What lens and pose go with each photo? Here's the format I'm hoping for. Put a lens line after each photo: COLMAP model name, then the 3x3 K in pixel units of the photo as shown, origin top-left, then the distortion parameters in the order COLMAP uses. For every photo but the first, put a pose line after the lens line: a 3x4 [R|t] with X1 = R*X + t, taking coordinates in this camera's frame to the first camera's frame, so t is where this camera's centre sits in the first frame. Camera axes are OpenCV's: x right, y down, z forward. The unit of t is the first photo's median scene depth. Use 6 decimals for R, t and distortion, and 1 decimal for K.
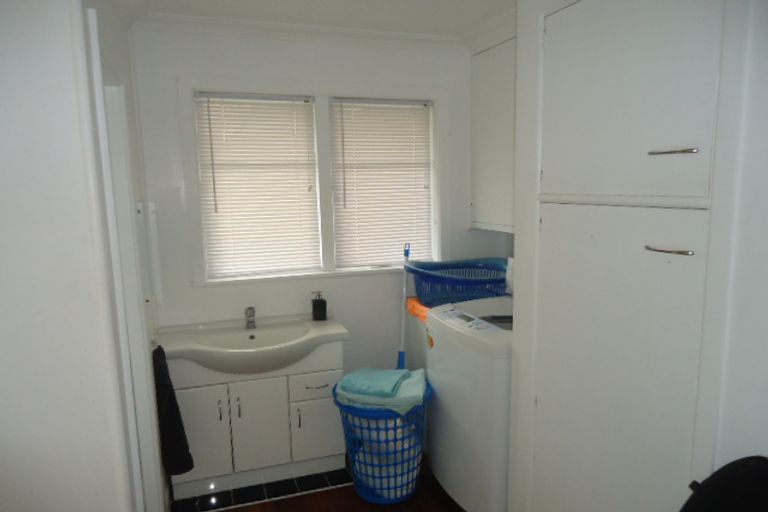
lens RADIAL K [[554.7, 0, 386.1], [0, 554.7, 272.9], [0, 0, 1]] dist [-0.008094, -0.000387]
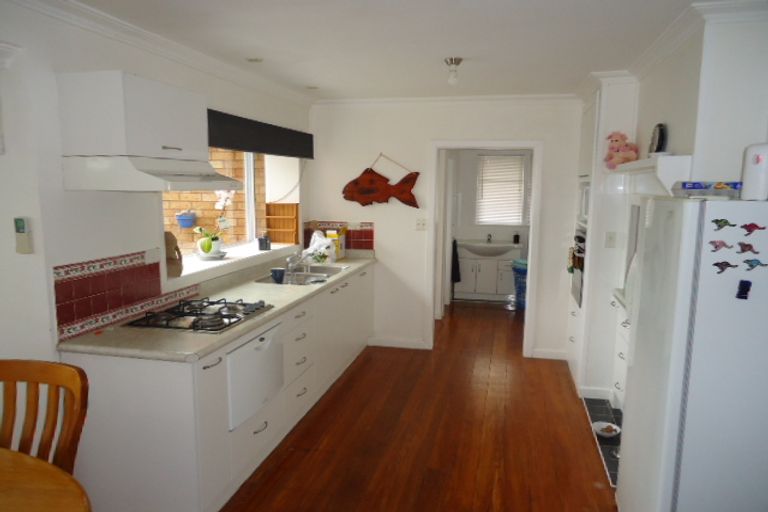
lens RADIAL K [[554.7, 0, 386.1], [0, 554.7, 272.9], [0, 0, 1]] dist [-0.008094, -0.000387]
pose [[0.840947, 0.111131, -0.529583, 0.780456], [-0.118149, 0.992780, 0.020719, 0.253538], [0.528062, 0.045146, 0.848005, -1.531361]]
